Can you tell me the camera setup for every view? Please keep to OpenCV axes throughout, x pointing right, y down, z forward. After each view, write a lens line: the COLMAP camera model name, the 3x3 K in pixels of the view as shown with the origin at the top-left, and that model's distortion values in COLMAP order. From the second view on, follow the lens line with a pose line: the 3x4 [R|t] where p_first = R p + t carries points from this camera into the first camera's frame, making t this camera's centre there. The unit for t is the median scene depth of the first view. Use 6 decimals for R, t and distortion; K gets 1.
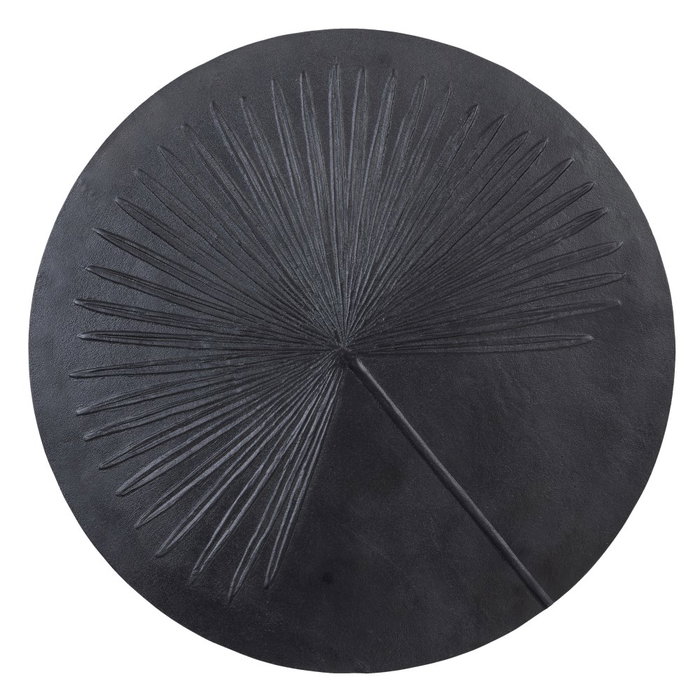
lens RADIAL K [[1103.0, 0, 349.8], [0, 1103.0, 350.2], [0, 0, 1]] dist [0.081540, 0.000000]
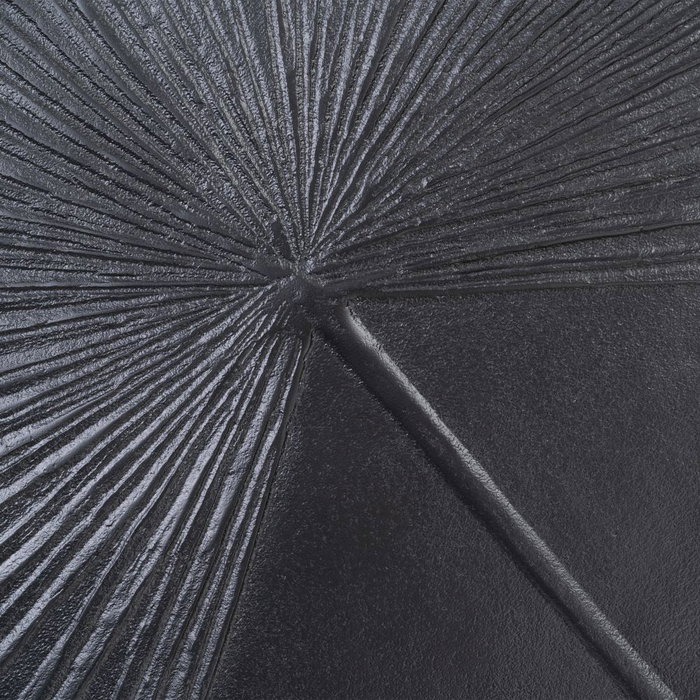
lens RADIAL K [[1103.0, 0, 351.2], [0, 1103.0, 349.4], [0, 0, 1]] dist [0.081540, 0.000000]
pose [[0.998182, -0.026794, 0.053988, -0.009372], [0.023930, 0.998307, 0.053020, 0.002560], [-0.055317, -0.051631, 0.997133, 0.677191]]
